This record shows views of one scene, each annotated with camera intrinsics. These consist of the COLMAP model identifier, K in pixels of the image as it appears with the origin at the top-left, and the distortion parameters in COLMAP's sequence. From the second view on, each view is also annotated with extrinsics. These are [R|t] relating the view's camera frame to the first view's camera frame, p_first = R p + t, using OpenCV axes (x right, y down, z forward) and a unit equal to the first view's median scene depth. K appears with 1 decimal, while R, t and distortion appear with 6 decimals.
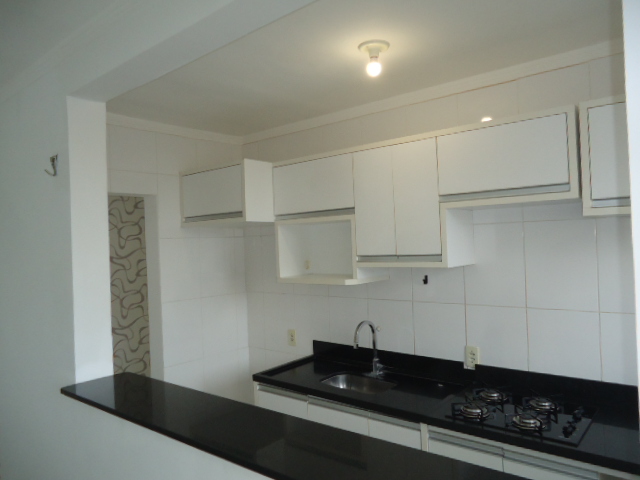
lens RADIAL K [[458.5, 0, 328.9], [0, 458.5, 242.3], [0, 0, 1]] dist [0.002552, -0.000072]
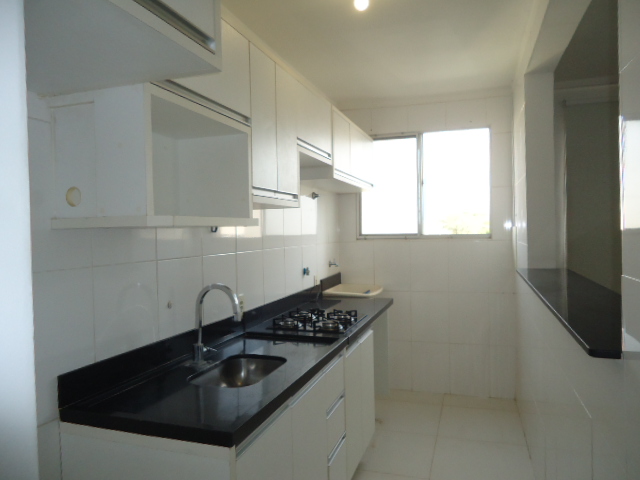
lens RADIAL K [[467.3, 0, 320.0], [0, 467.3, 240.0], [0, 0, 1]] dist [-0.002223, -0.002150]
pose [[-0.354672, 0.021912, 0.934734, -0.645821], [0.023789, 0.999613, -0.014406, 0.124860], [-0.934688, 0.017126, -0.355056, 1.154037]]
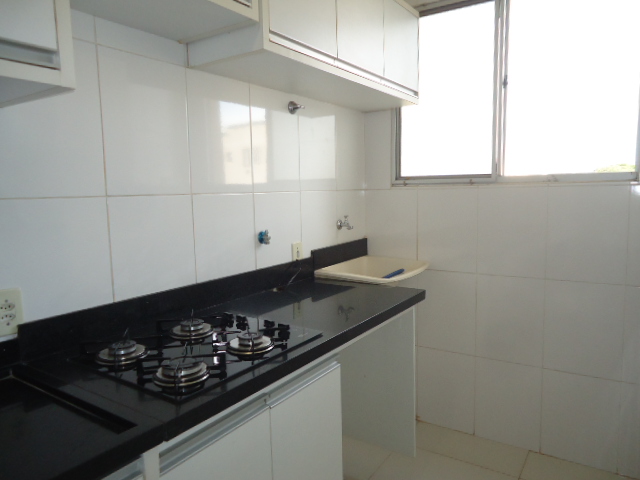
lens RADIAL K [[467.3, 0, 320.0], [0, 467.3, 240.0], [0, 0, 1]] dist [-0.002223, -0.002150]
pose [[-0.086758, -0.071060, 0.993692, -0.169236], [0.016897, 0.997204, 0.072786, 0.143417], [-0.996086, 0.023105, -0.085315, 0.702848]]
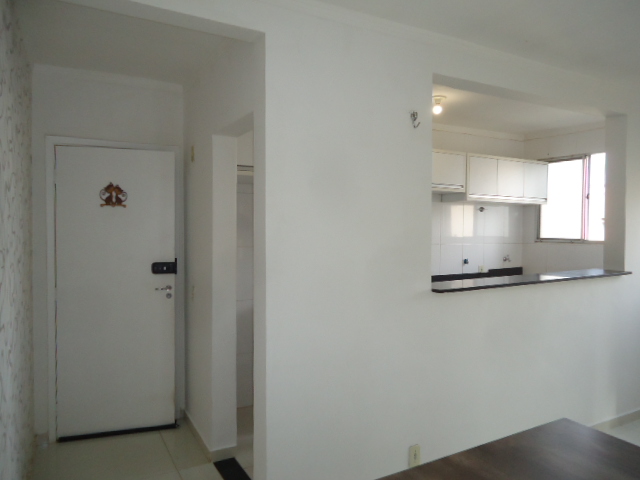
lens RADIAL K [[467.3, 0, 320.0], [0, 467.3, 240.0], [0, 0, 1]] dist [-0.002223, -0.002150]
pose [[0.373144, 0.016294, 0.927630, -1.422933], [-0.026042, 0.999636, -0.007083, 0.133517], [-0.927408, -0.021514, 0.373433, 0.570356]]
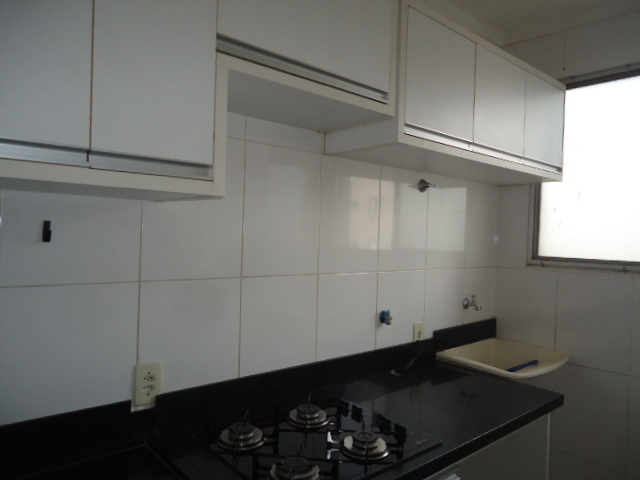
lens RADIAL K [[467.3, 0, 320.0], [0, 467.3, 240.0], [0, 0, 1]] dist [-0.002223, -0.002150]
pose [[0.172855, 0.028261, 0.984542, -0.163036], [-0.043440, 0.998834, -0.021045, 0.090367], [-0.983989, -0.039130, 0.173881, 0.706620]]
